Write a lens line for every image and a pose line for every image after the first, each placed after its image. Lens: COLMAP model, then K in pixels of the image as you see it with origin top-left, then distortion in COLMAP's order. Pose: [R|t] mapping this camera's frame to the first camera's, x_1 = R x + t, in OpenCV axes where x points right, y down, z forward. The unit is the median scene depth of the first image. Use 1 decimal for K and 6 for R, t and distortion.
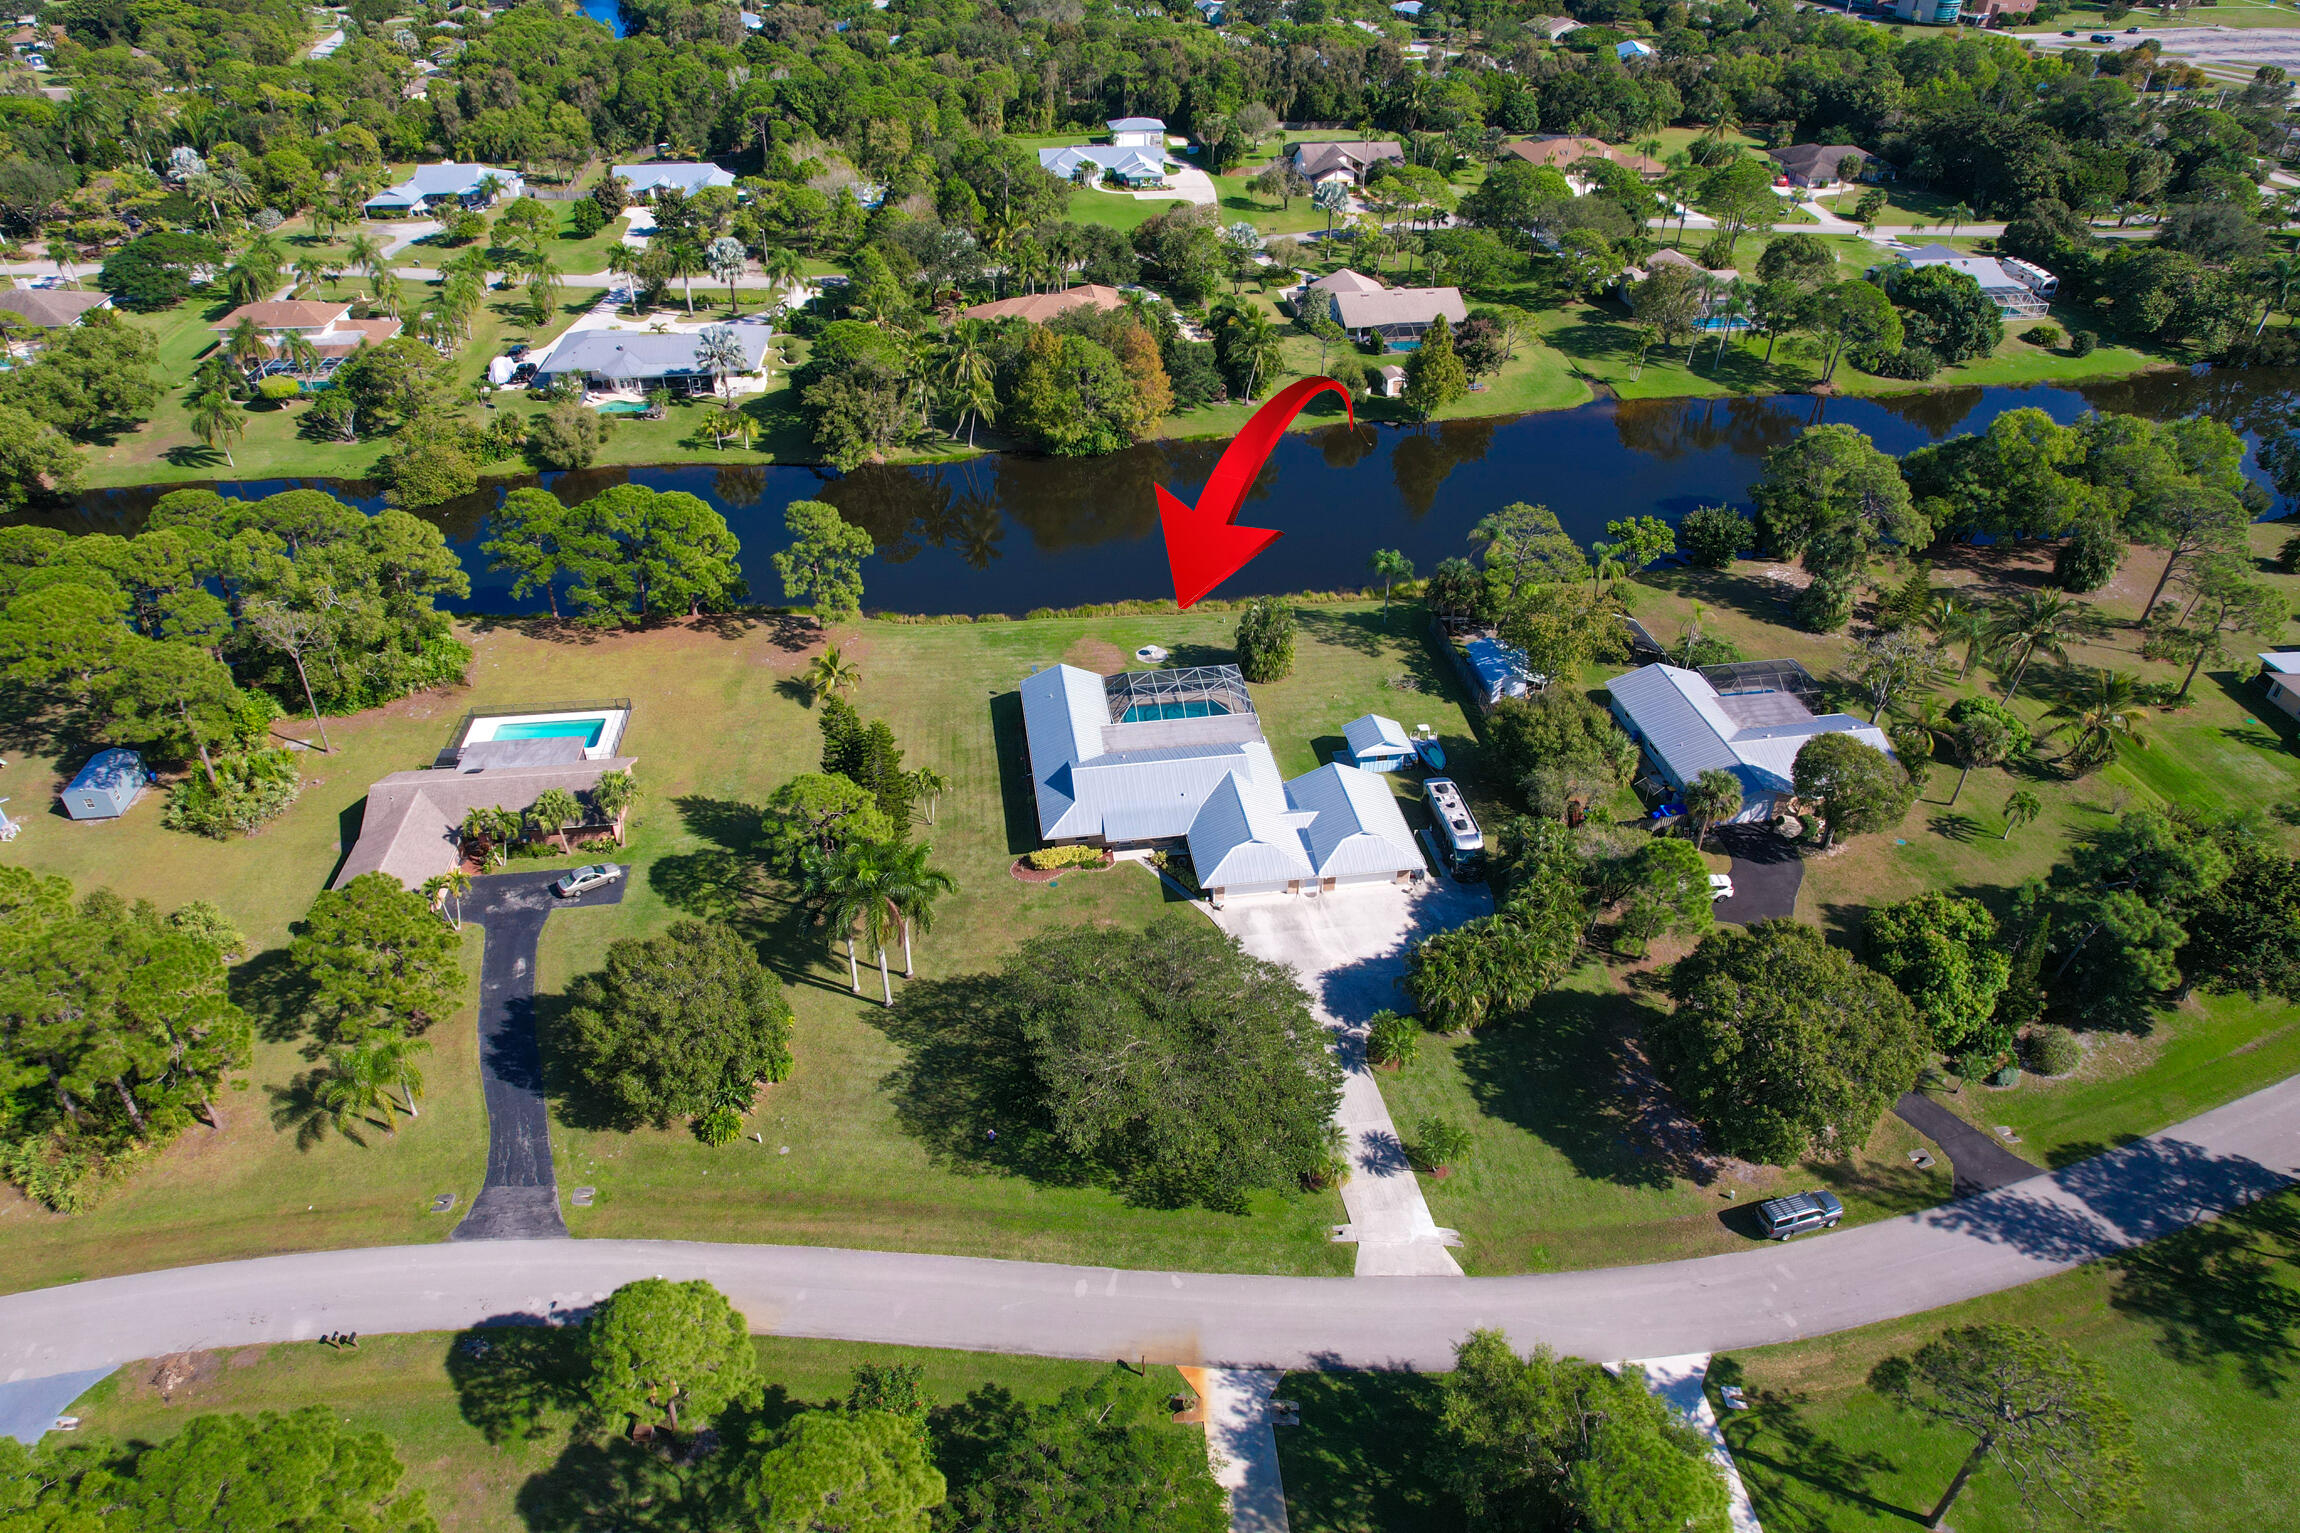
lens RADIAL K [[1469.9, 0, 1150.0], [0, 1469.9, 766.5], [0, 0, 1]] dist [-0.079817, 0.074361]
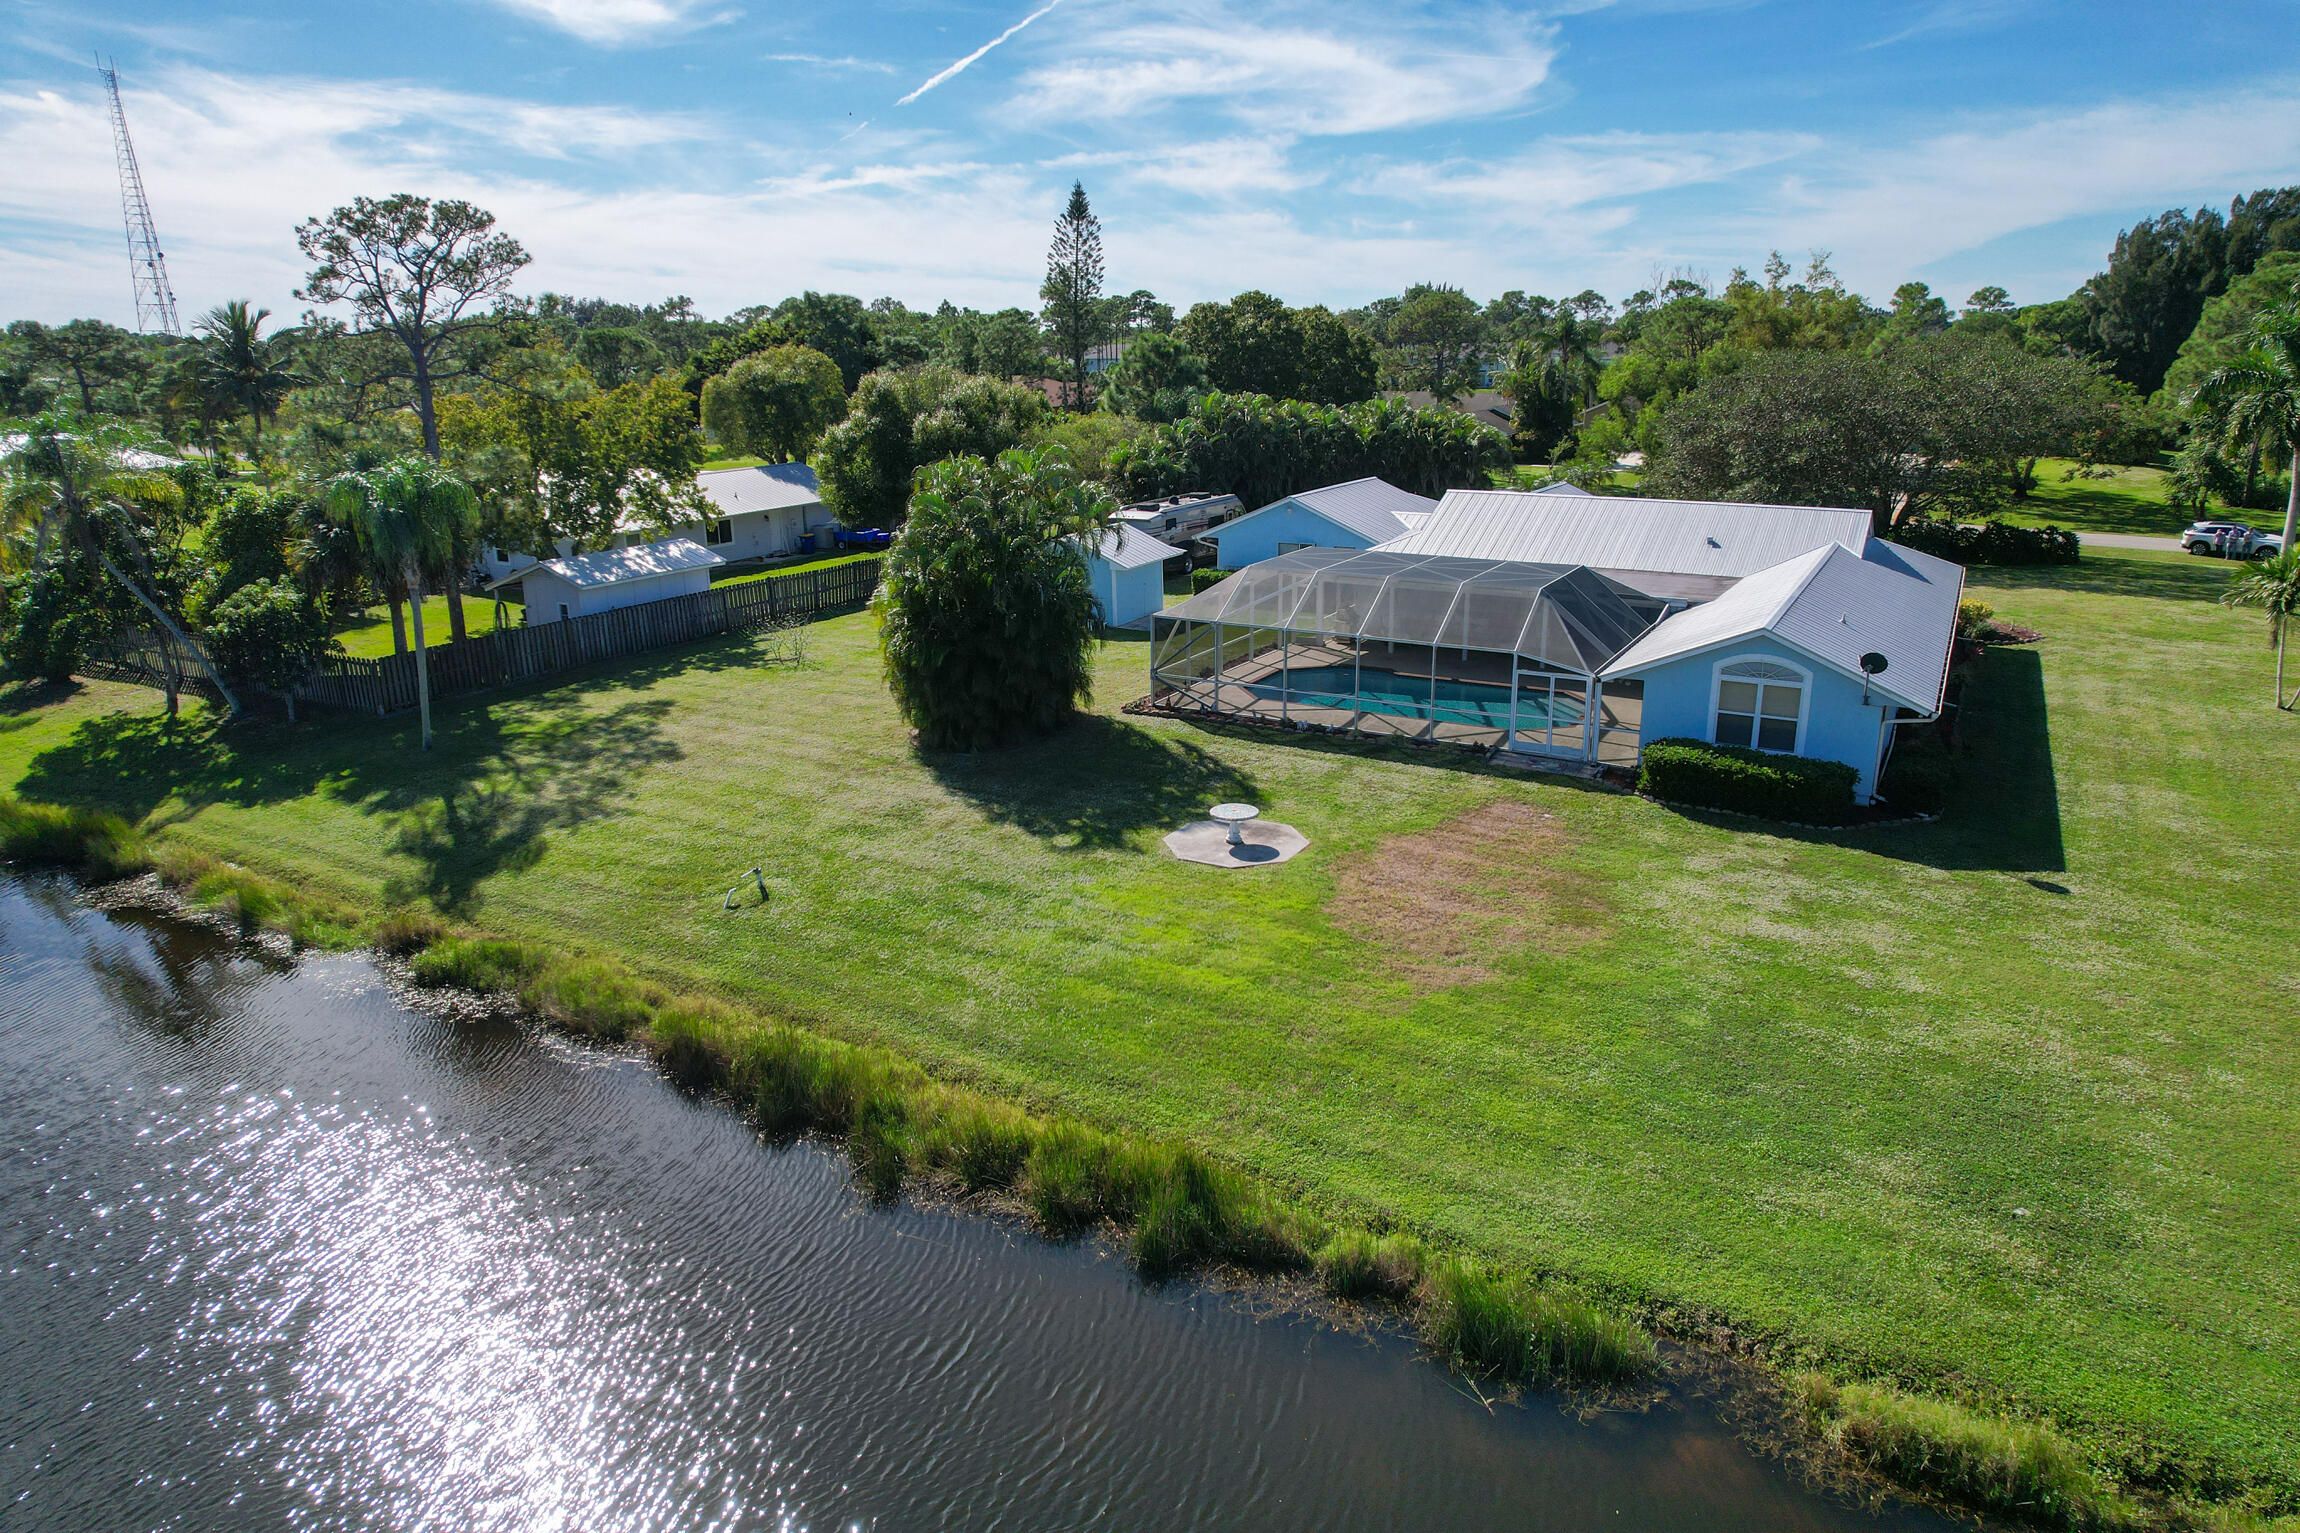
lens RADIAL K [[1469.9, 0, 1150.0], [0, 1469.9, 766.5], [0, 0, 1]] dist [-0.079817, 0.074361]
pose [[-0.785530, -0.162590, 0.597082, -0.162228], [0.368438, 0.652332, 0.662357, -0.319410], [-0.497189, 0.740289, -0.452522, 1.471898]]
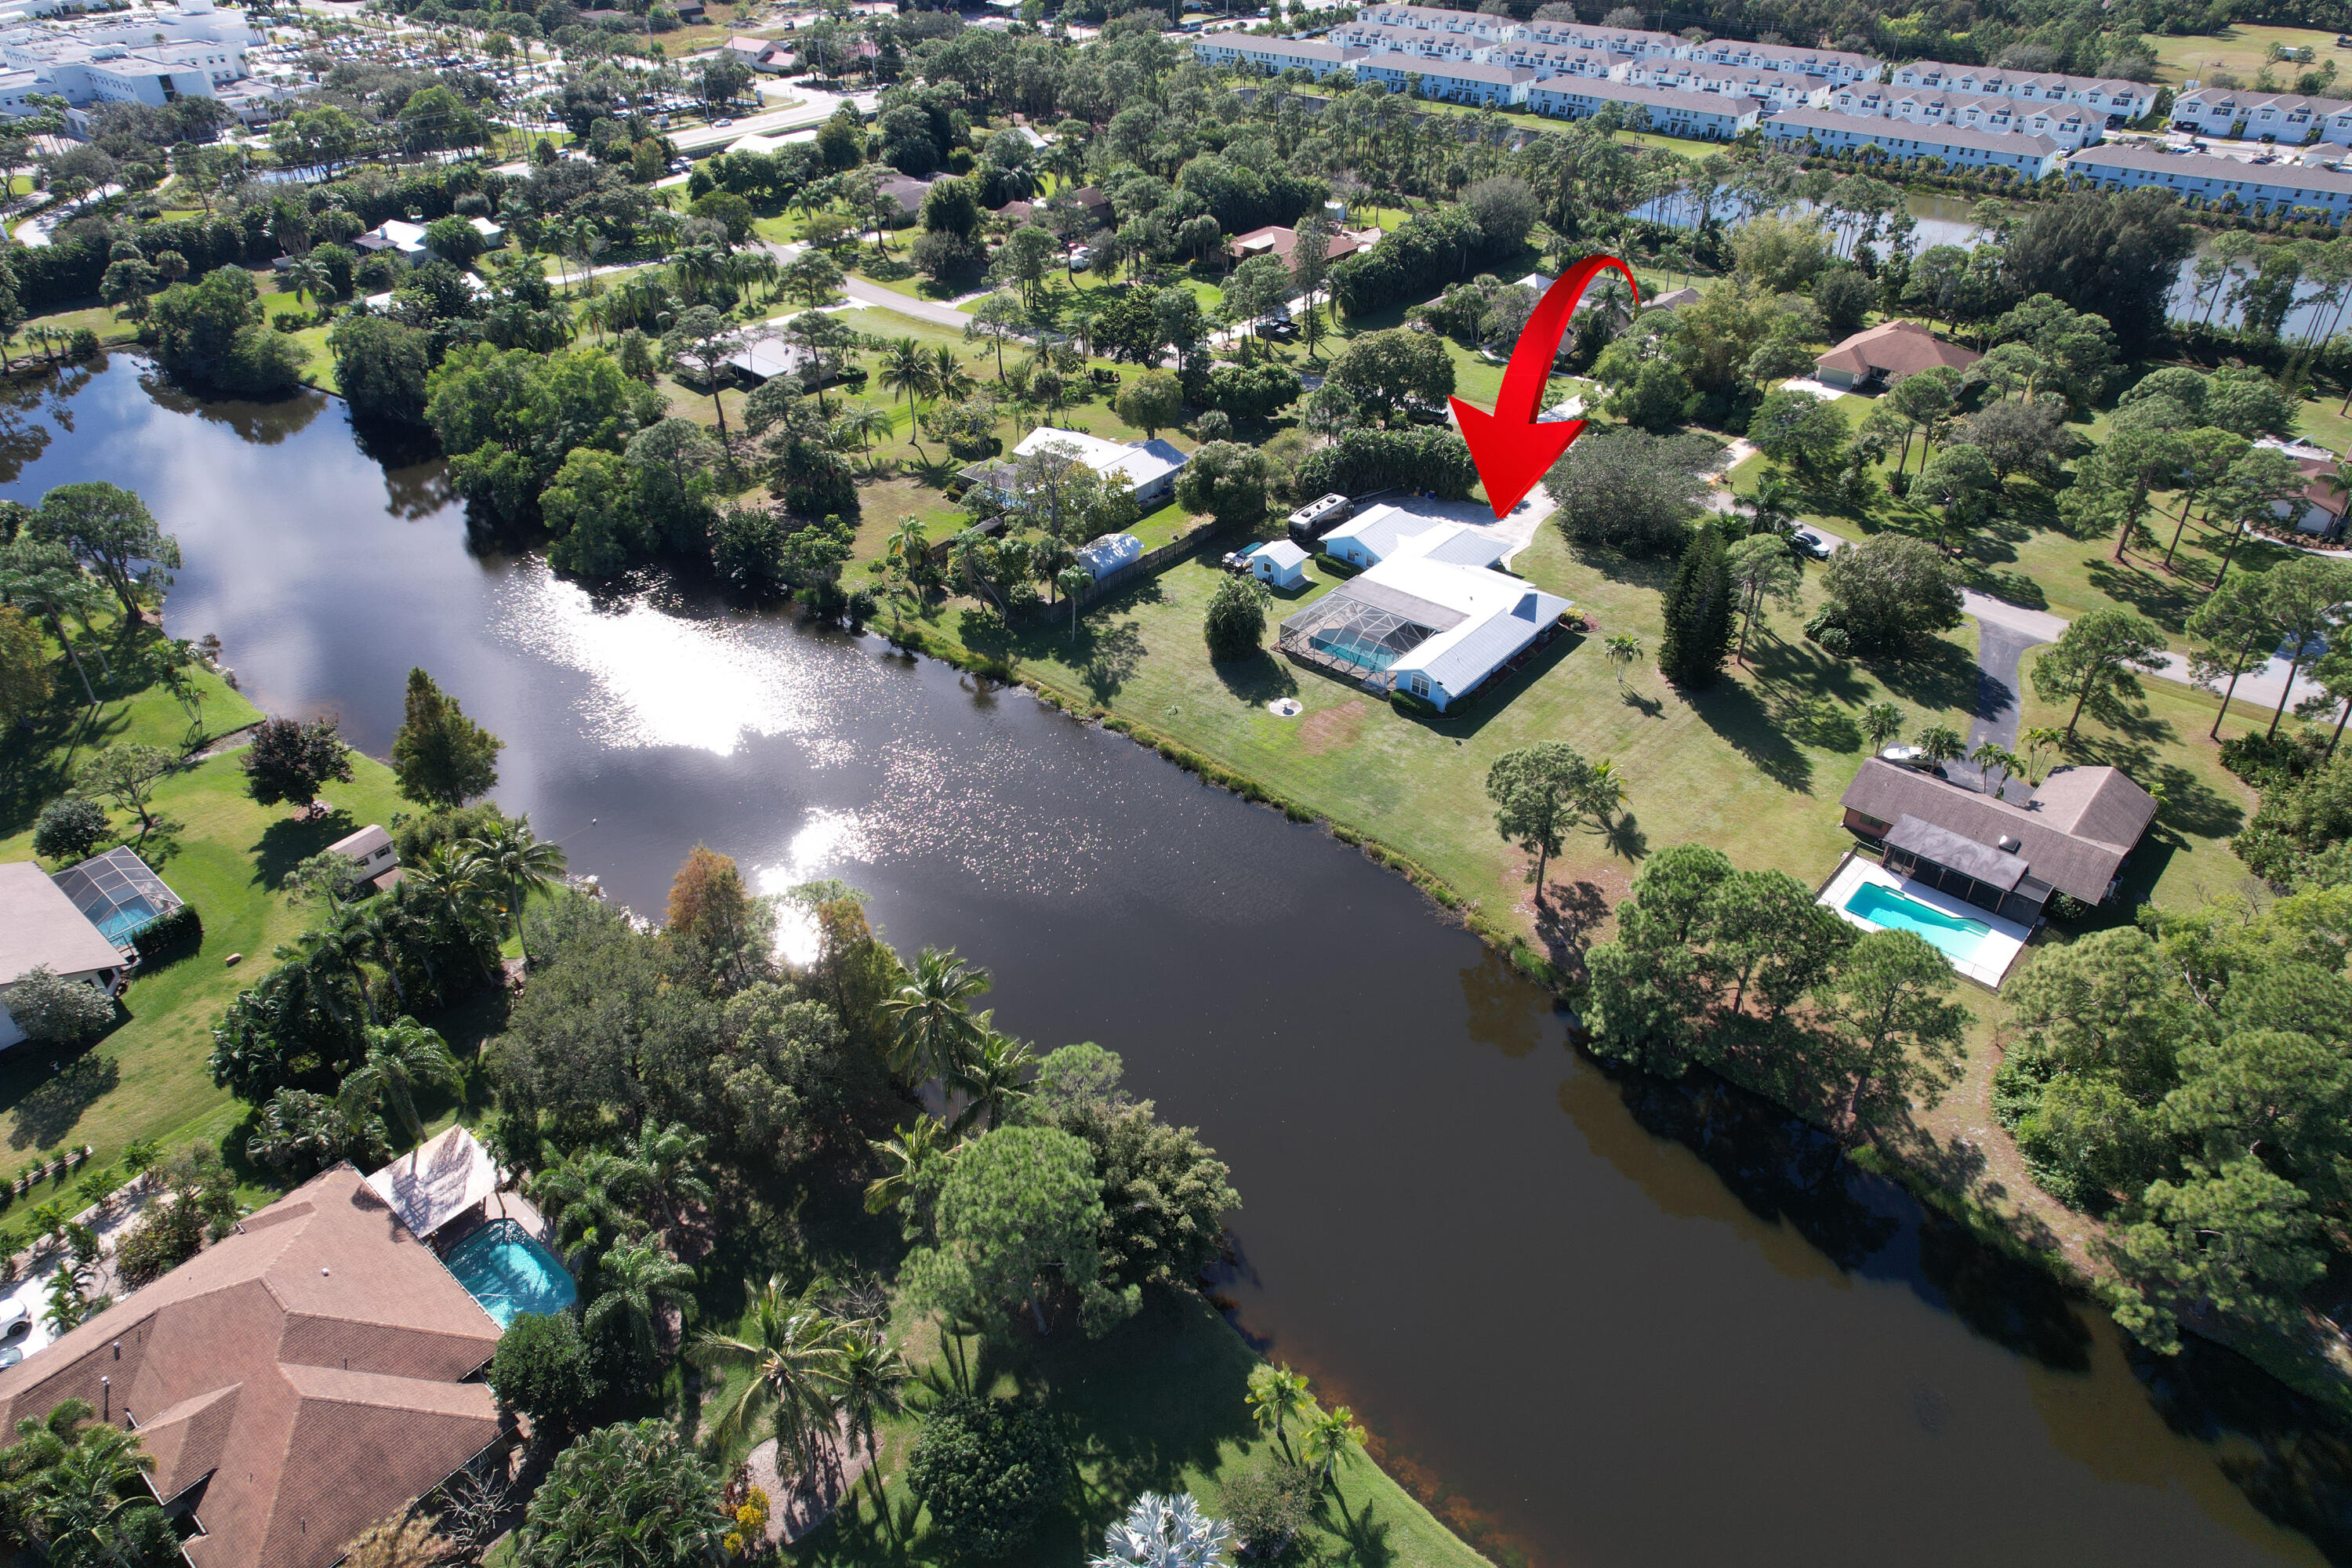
lens RADIAL K [[1503.1, 0, 1176.0], [0, 1503.1, 784.0], [0, 0, 1]] dist [-0.079817, 0.074361]
pose [[-0.666662, -0.420752, 0.615248, -0.771213], [0.435299, 0.450266, 0.779600, -1.139051], [-0.605043, 0.787546, -0.117022, 1.602528]]
